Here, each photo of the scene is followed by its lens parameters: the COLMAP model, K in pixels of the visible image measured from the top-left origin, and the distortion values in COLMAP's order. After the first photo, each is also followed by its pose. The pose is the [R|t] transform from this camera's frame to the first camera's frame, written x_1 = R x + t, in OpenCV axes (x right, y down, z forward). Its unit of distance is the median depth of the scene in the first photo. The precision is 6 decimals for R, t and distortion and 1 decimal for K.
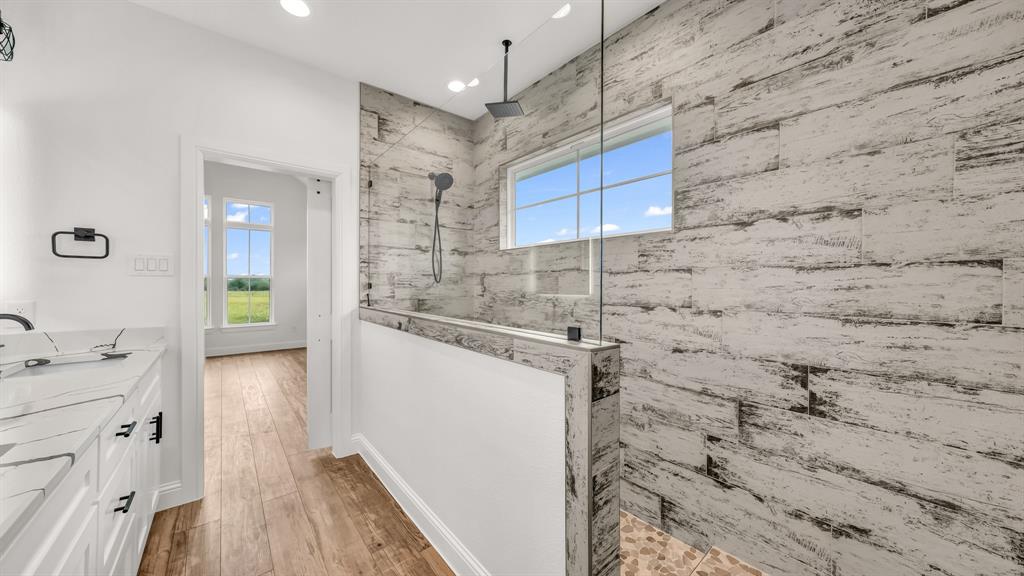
lens RADIAL K [[381.5, 0, 512.5], [0, 381.5, 284.8], [0, 0, 1]] dist [0.007543, 0.000343]
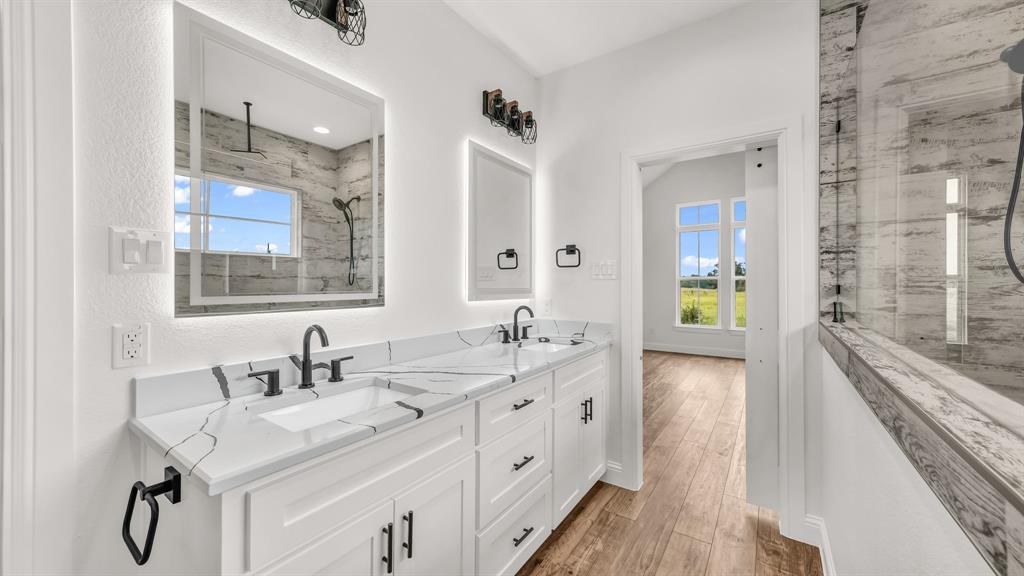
lens RADIAL K [[381.5, 0, 512.5], [0, 381.5, 284.8], [0, 0, 1]] dist [0.007543, 0.000343]
pose [[0.263482, -0.003317, -0.964659, 0.090742], [-0.002523, 0.999988, -0.004127, -0.001127], [0.964661, 0.003521, 0.263471, 0.323941]]
